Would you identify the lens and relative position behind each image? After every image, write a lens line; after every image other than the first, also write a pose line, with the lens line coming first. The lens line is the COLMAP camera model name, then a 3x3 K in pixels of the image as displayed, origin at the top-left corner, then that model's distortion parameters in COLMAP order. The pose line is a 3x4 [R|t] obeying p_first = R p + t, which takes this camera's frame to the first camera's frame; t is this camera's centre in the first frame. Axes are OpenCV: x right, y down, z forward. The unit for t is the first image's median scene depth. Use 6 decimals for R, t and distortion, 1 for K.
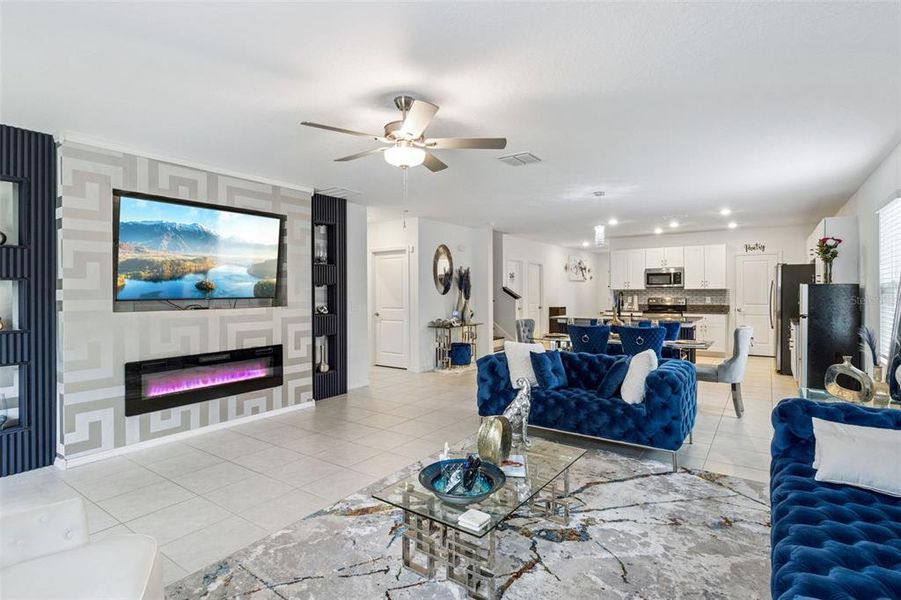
lens RADIAL K [[465.9, 0, 441.1], [0, 465.9, 292.3], [0, 0, 1]] dist [-0.002000, 0.001097]
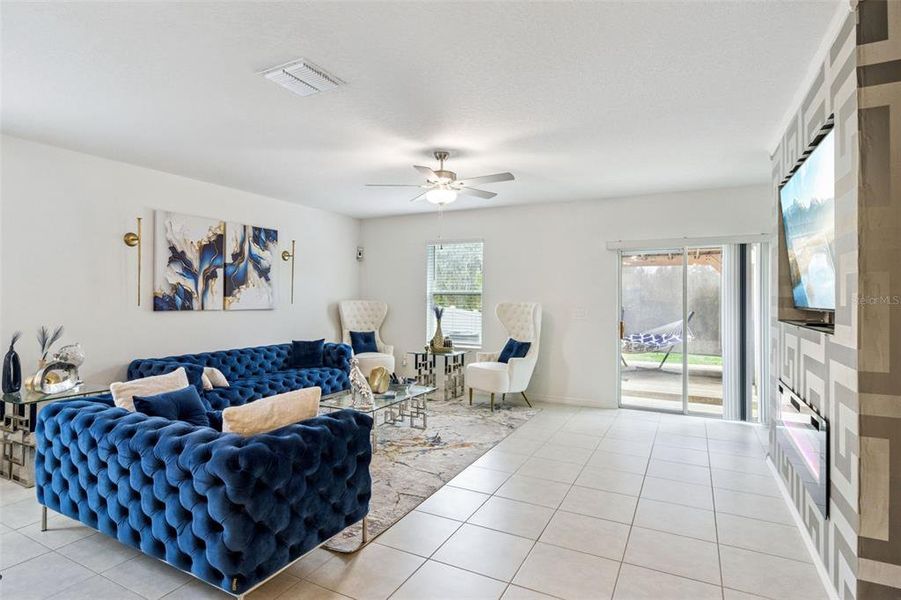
lens RADIAL K [[465.9, 0, 436.8], [0, 465.9, 297.3], [0, 0, 1]] dist [-0.002000, 0.001097]
pose [[-0.992730, -0.001701, -0.120354, 0.029298], [-0.002086, 0.999993, 0.003077, -0.001771], [0.120348, 0.003306, -0.992726, 0.747533]]
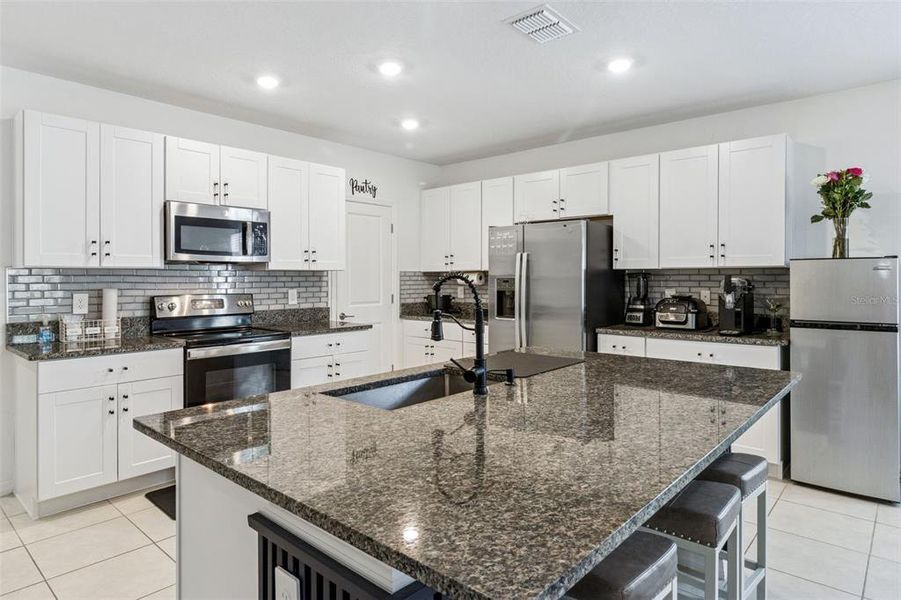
lens RADIAL K [[527.5, 0, 442.8], [0, 527.5, 280.2], [0, 0, 1]] dist [-0.003552, 0.000357]
pose [[0.110473, 0.000244, 0.993879, 0.128104], [0.001779, 0.999998, -0.000443, 0.001966], [-0.993877, 0.001817, 0.110473, 0.849596]]
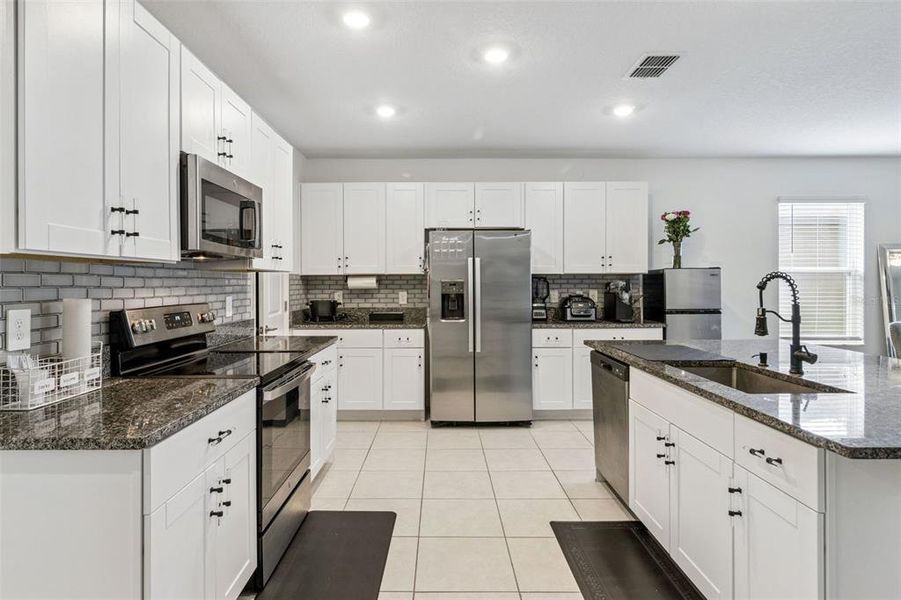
lens RADIAL K [[487.8, 0, 434.4], [0, 487.8, 292.1], [0, 0, 1]] dist [-0.001921, -0.004659]
pose [[-0.582605, -0.008714, 0.812709, 0.245659], [0.005822, 0.999872, 0.014894, 0.003070], [-0.812734, 0.013409, -0.582480, 1.124356]]
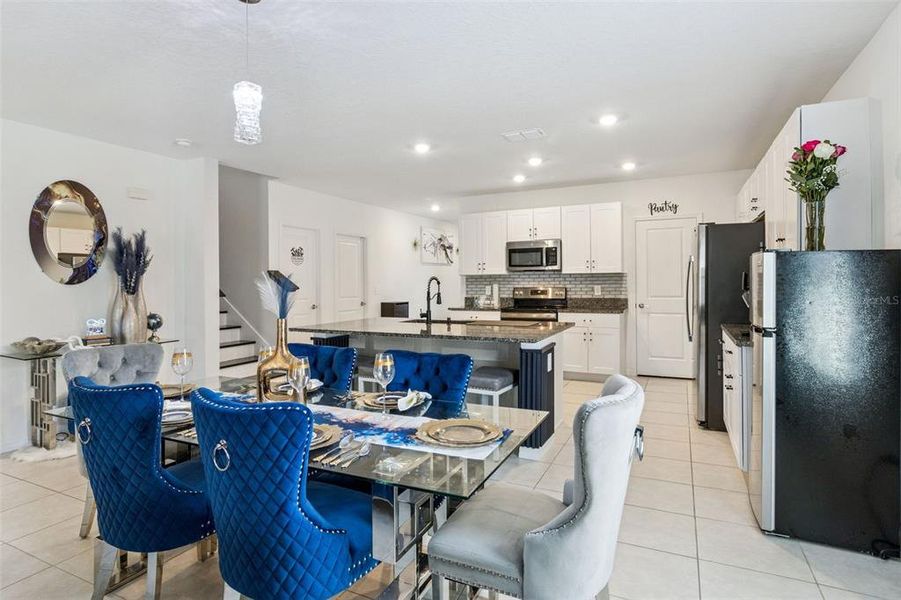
lens RADIAL K [[487.8, 0, 442.4], [0, 487.8, 281.0], [0, 0, 1]] dist [-0.001921, -0.004659]
pose [[0.987568, -0.005353, 0.157103, 0.267715], [0.005722, 0.999982, -0.001895, 0.003765], [-0.157090, 0.002771, 0.987580, 0.385767]]
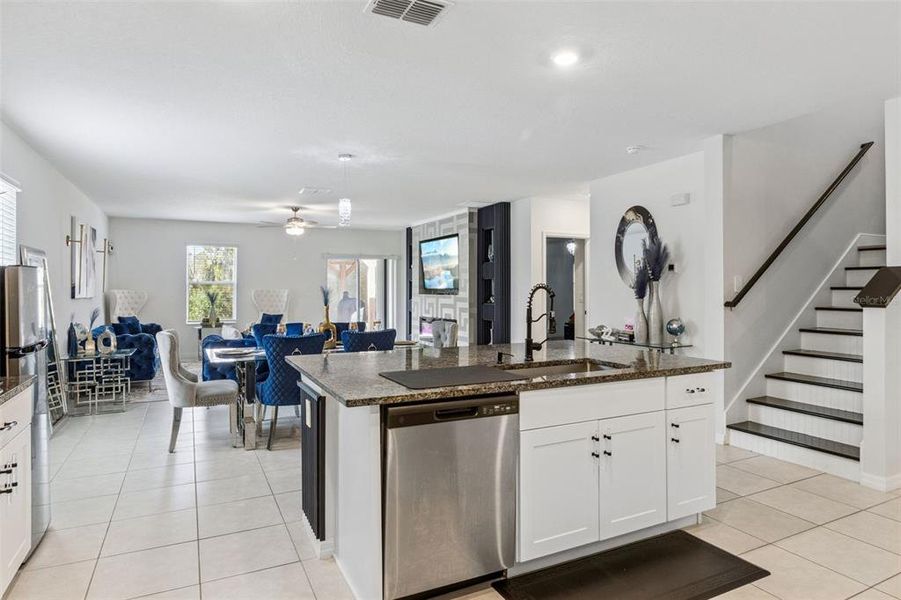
lens RADIAL K [[514.1, 0, 445.7], [0, 514.1, 283.7], [0, 0, 1]] dist [0.003377, -0.000312]
pose [[-0.479558, 0.000291, -0.877510, 0.622542], [0.003759, 0.999991, -0.001723, -0.001484], [0.877502, -0.004125, -0.479555, 0.964204]]
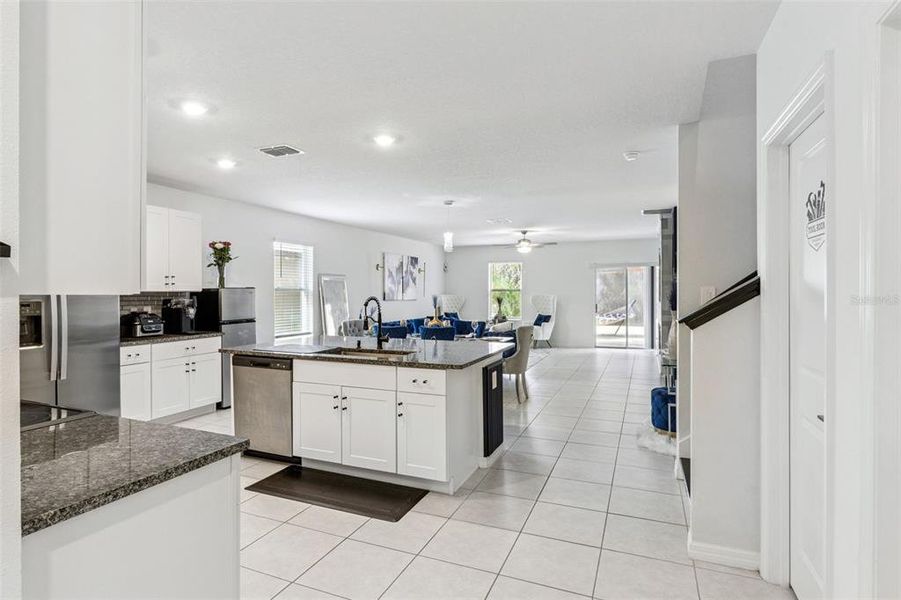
lens RADIAL K [[465.9, 0, 446.3], [0, 465.9, 296.2], [0, 0, 1]] dist [-0.002000, 0.001097]
pose [[-0.976769, 0.009866, -0.214069, 0.357144], [0.007356, 0.999895, 0.012520, -0.006557], [0.214170, 0.010654, -0.976738, 1.274689]]
